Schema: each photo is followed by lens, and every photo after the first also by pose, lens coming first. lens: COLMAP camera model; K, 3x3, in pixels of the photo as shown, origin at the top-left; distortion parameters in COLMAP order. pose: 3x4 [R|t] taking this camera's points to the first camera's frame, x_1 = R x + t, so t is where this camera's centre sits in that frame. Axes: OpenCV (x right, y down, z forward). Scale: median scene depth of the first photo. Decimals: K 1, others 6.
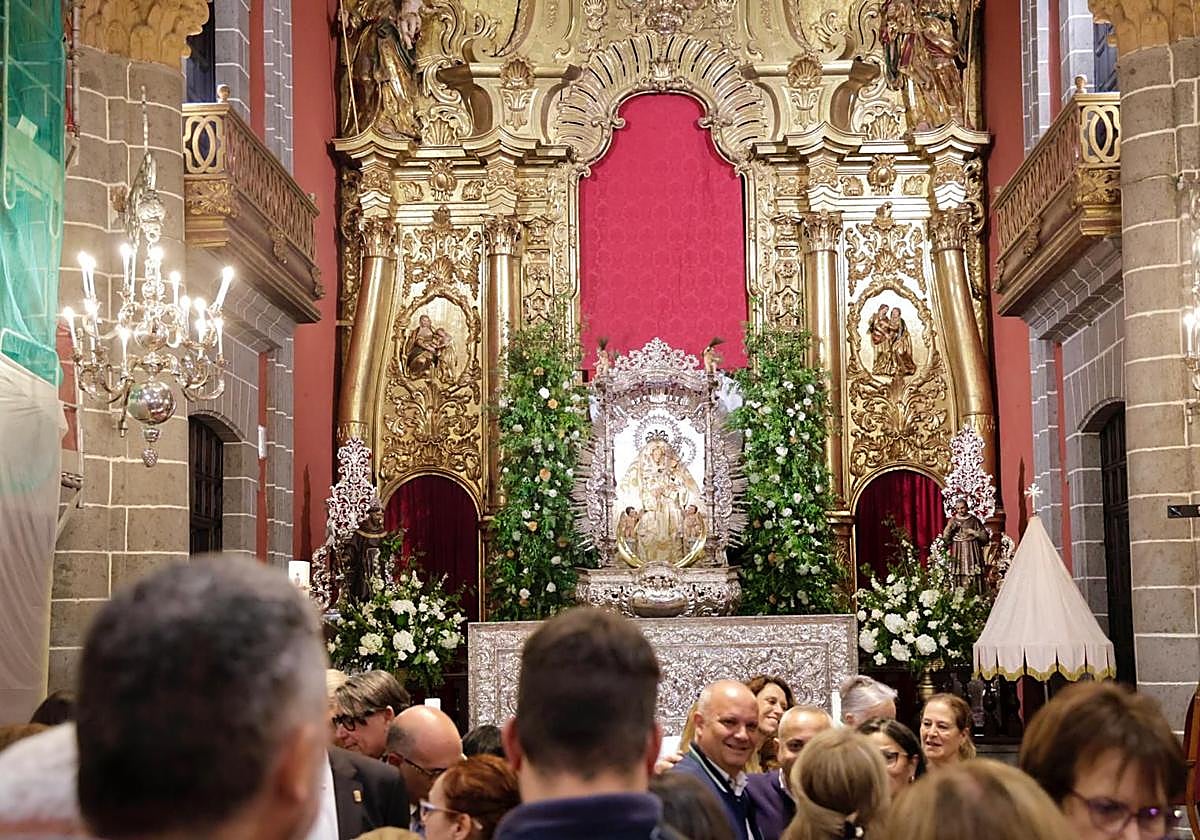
lens RADIAL K [[1775.3, 0, 641.8], [0, 1775.3, 432.4], [0, 0, 1]] dist [0.141367, 0.008676]
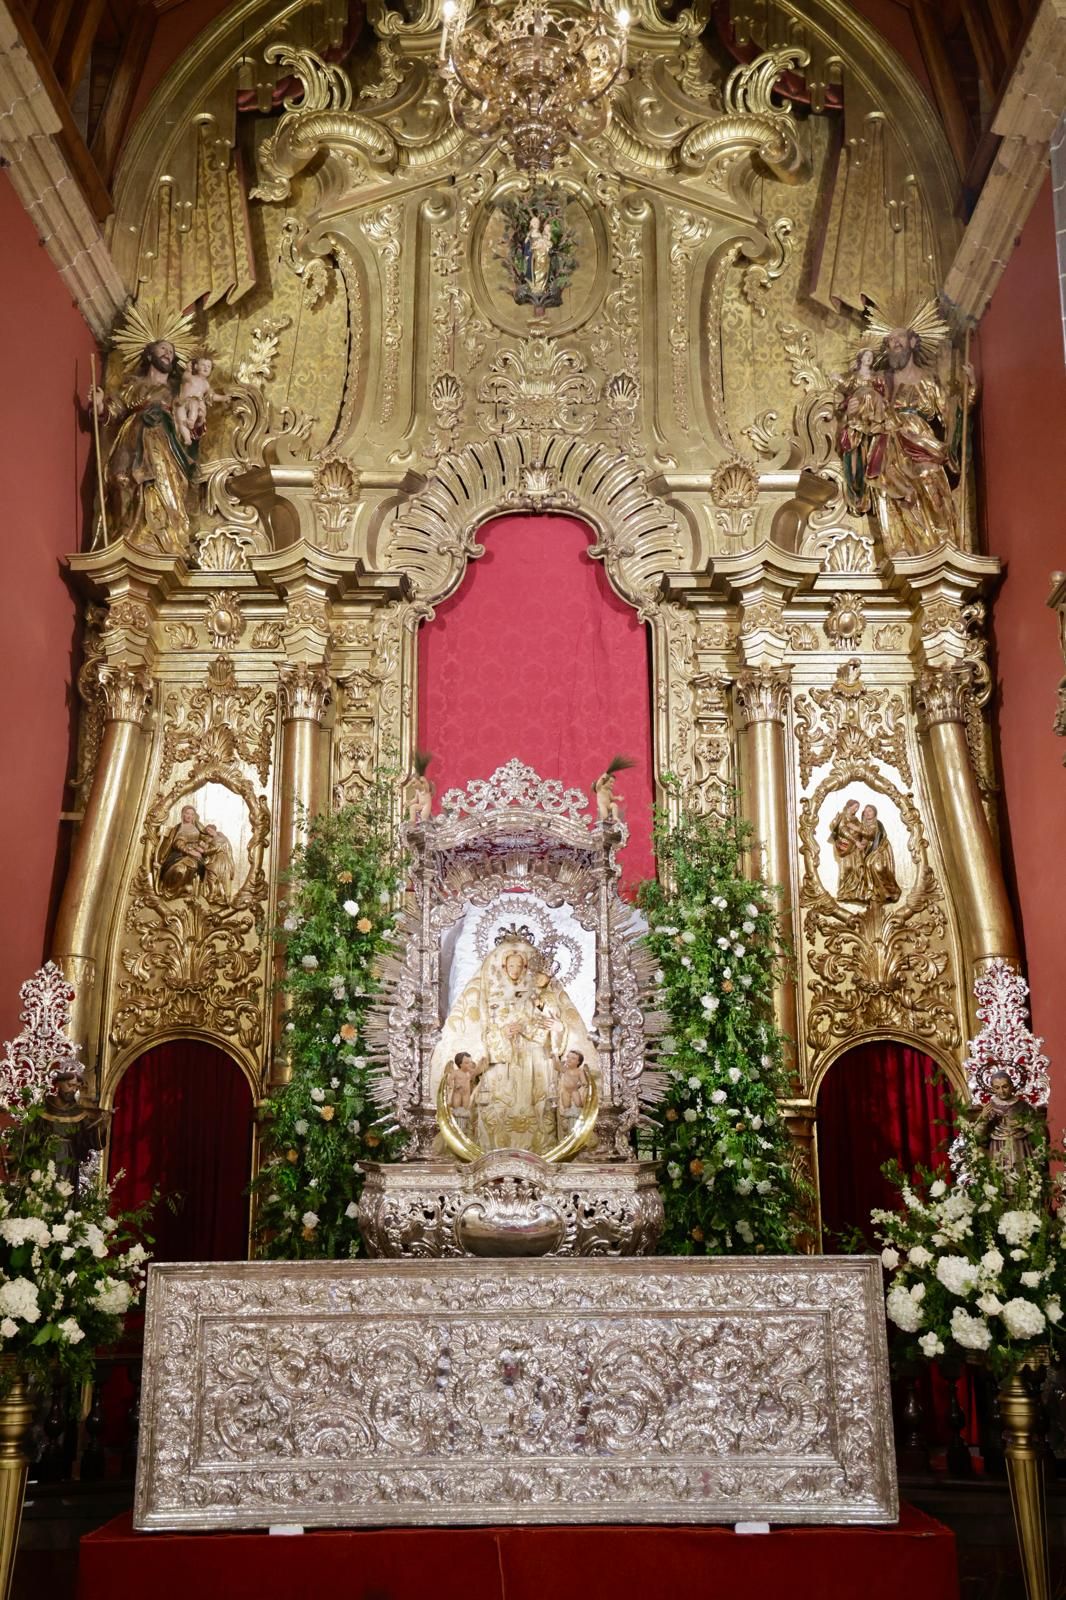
lens RADIAL K [[1758.3, 0, 533.0], [0, 1758.3, 800.0], [0, 0, 1]] dist [0.064351, 0.049755]
pose [[0.999894, 0.014055, 0.003713, 0.009100], [-0.013313, 0.987895, -0.154550, 0.036158], [-0.005841, 0.154484, 0.987978, 0.325642]]
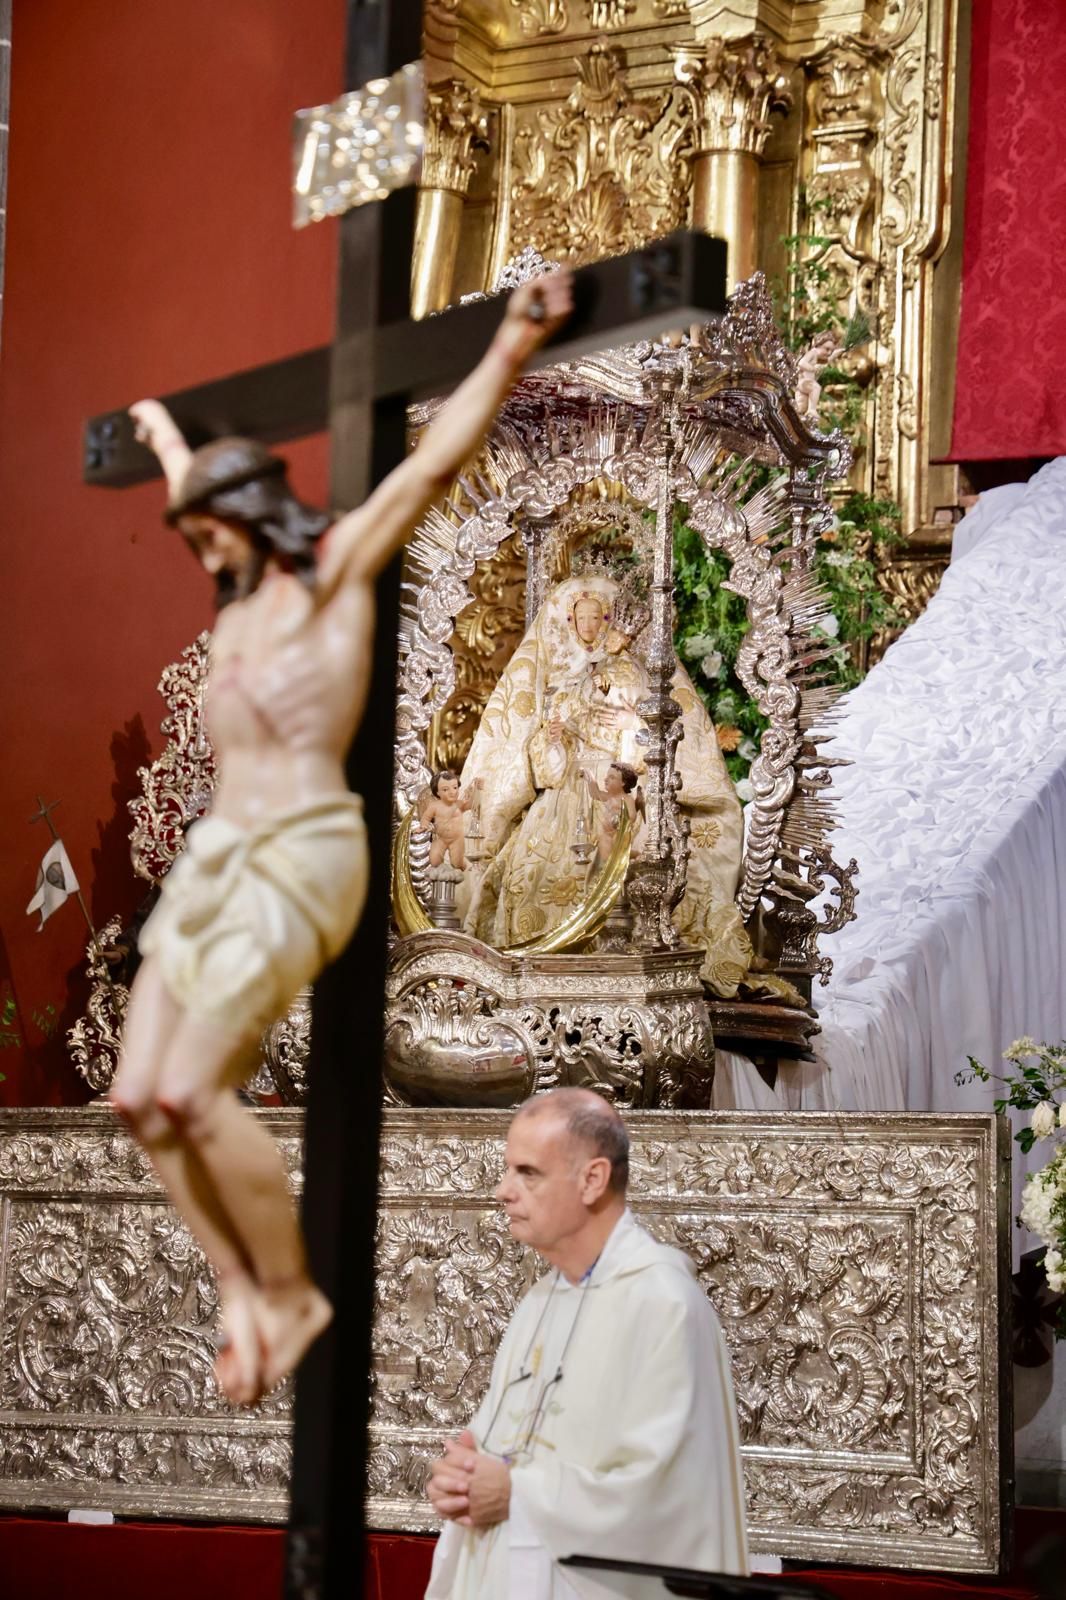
lens RADIAL K [[3624.9, 0, 533.0], [0, 3624.9, 800.0], [0, 0, 1]] dist [0.445535, -0.315284]
pose [[0.892066, -0.010073, -0.451793, 0.229467], [0.008740, 0.999949, -0.005038, 0.037528], [0.451820, 0.000546, 0.892109, 0.305163]]
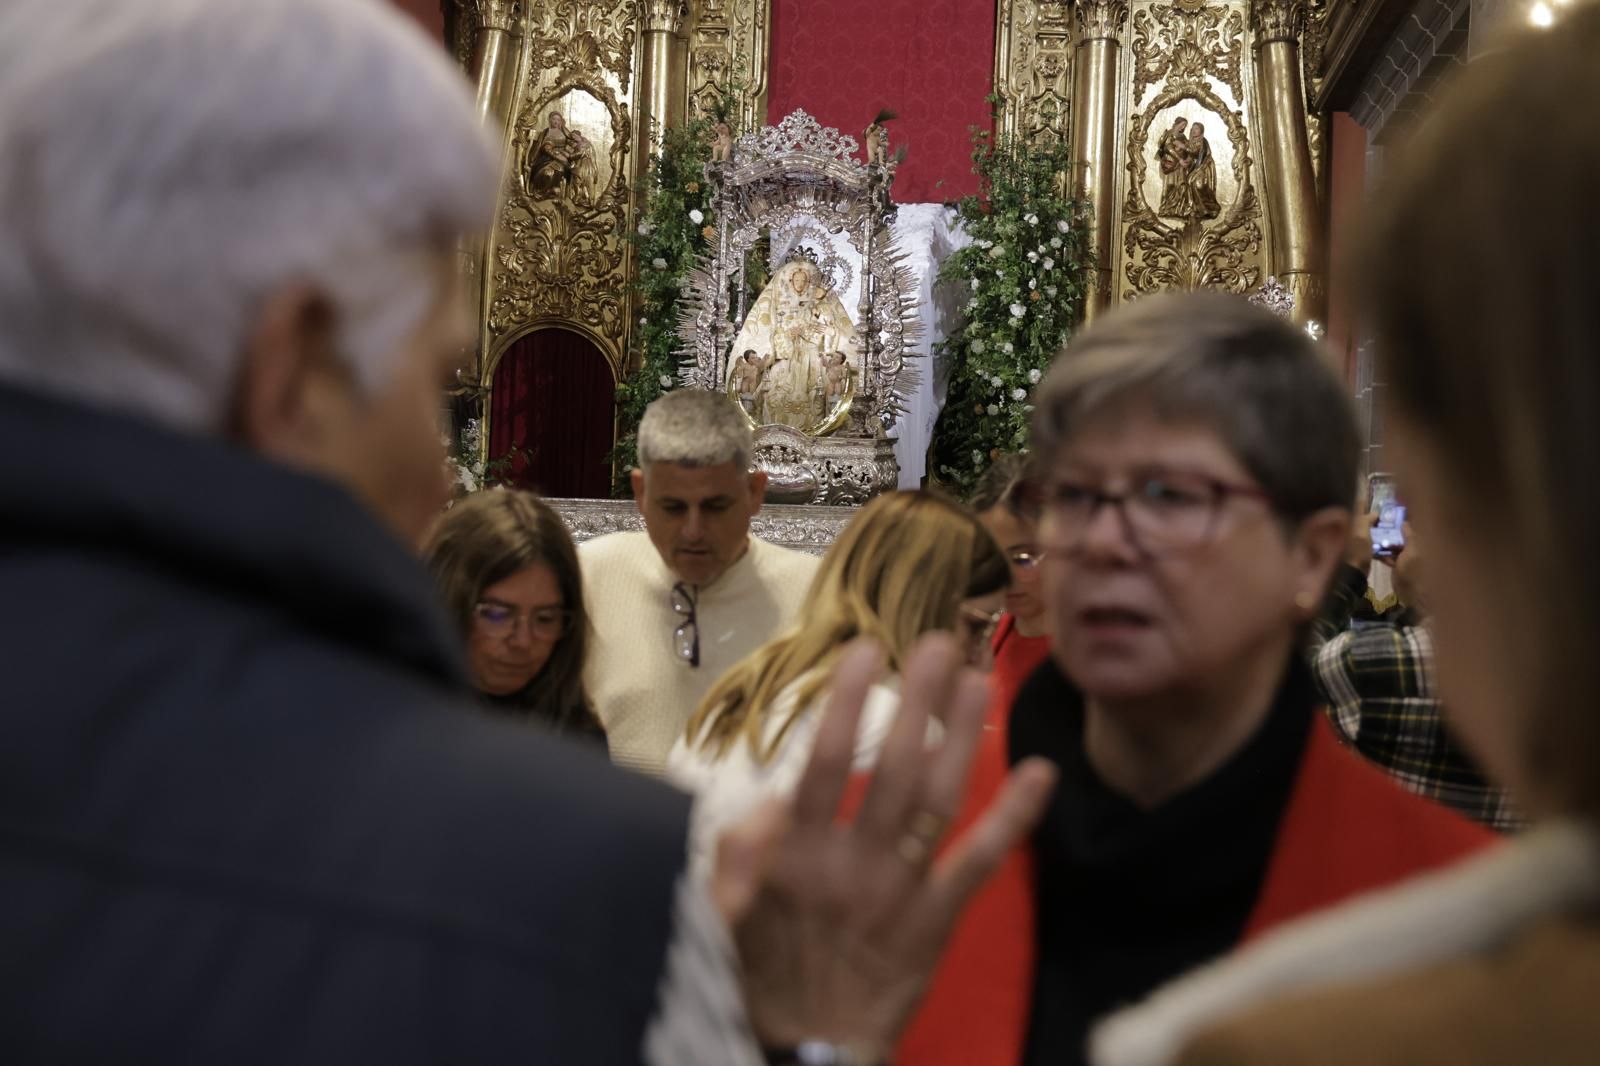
lens RADIAL K [[2079.4, 0, 805.2], [0, 2079.4, 525.2], [0, 0, 1]] dist [0.120302, 0.040657]
pose [[0.994926, 0.051181, -0.086618, 0.067038], [-0.044605, 0.996092, 0.076228, 0.035127], [0.090181, -0.071977, 0.993321, 0.129235]]
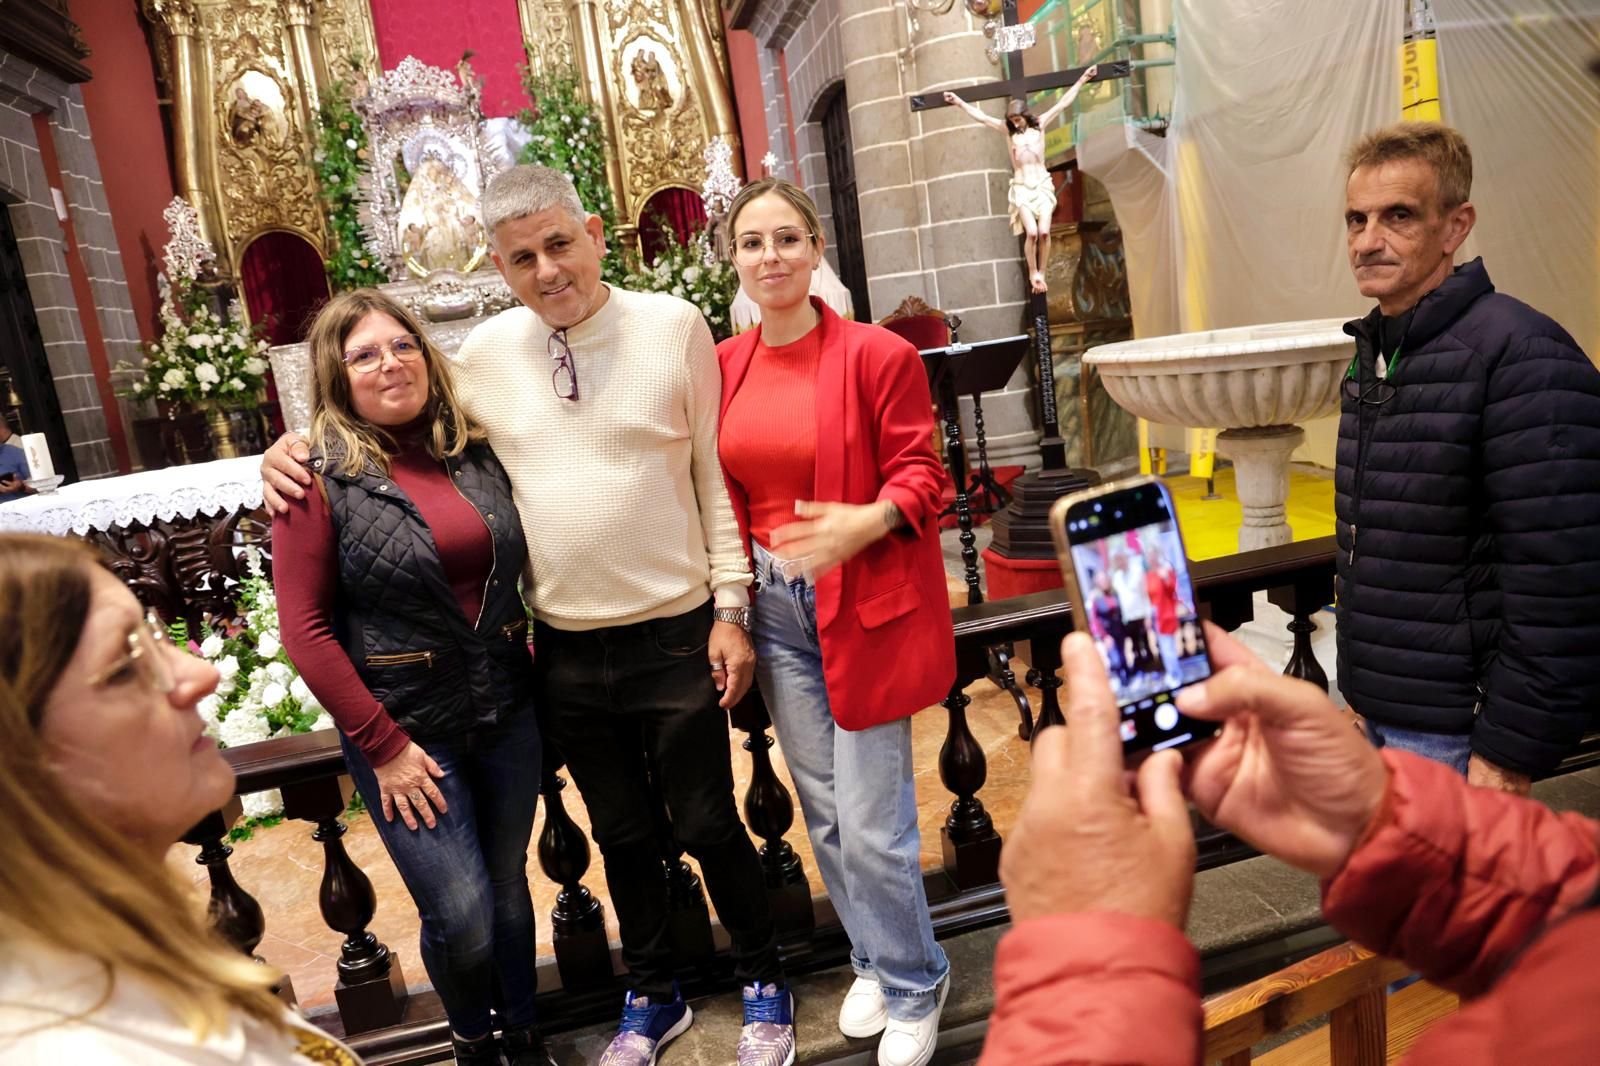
lens RADIAL K [[1080.5, 0, 819.0], [0, 1080.5, 542.0], [0, 0, 1]] dist [-0.104337, 0.067992]
pose [[0.964713, -0.155822, 0.212246, 0.048690], [0.086166, 0.948534, 0.304728, 0.037960], [-0.248806, -0.275686, 0.928489, 0.214231]]
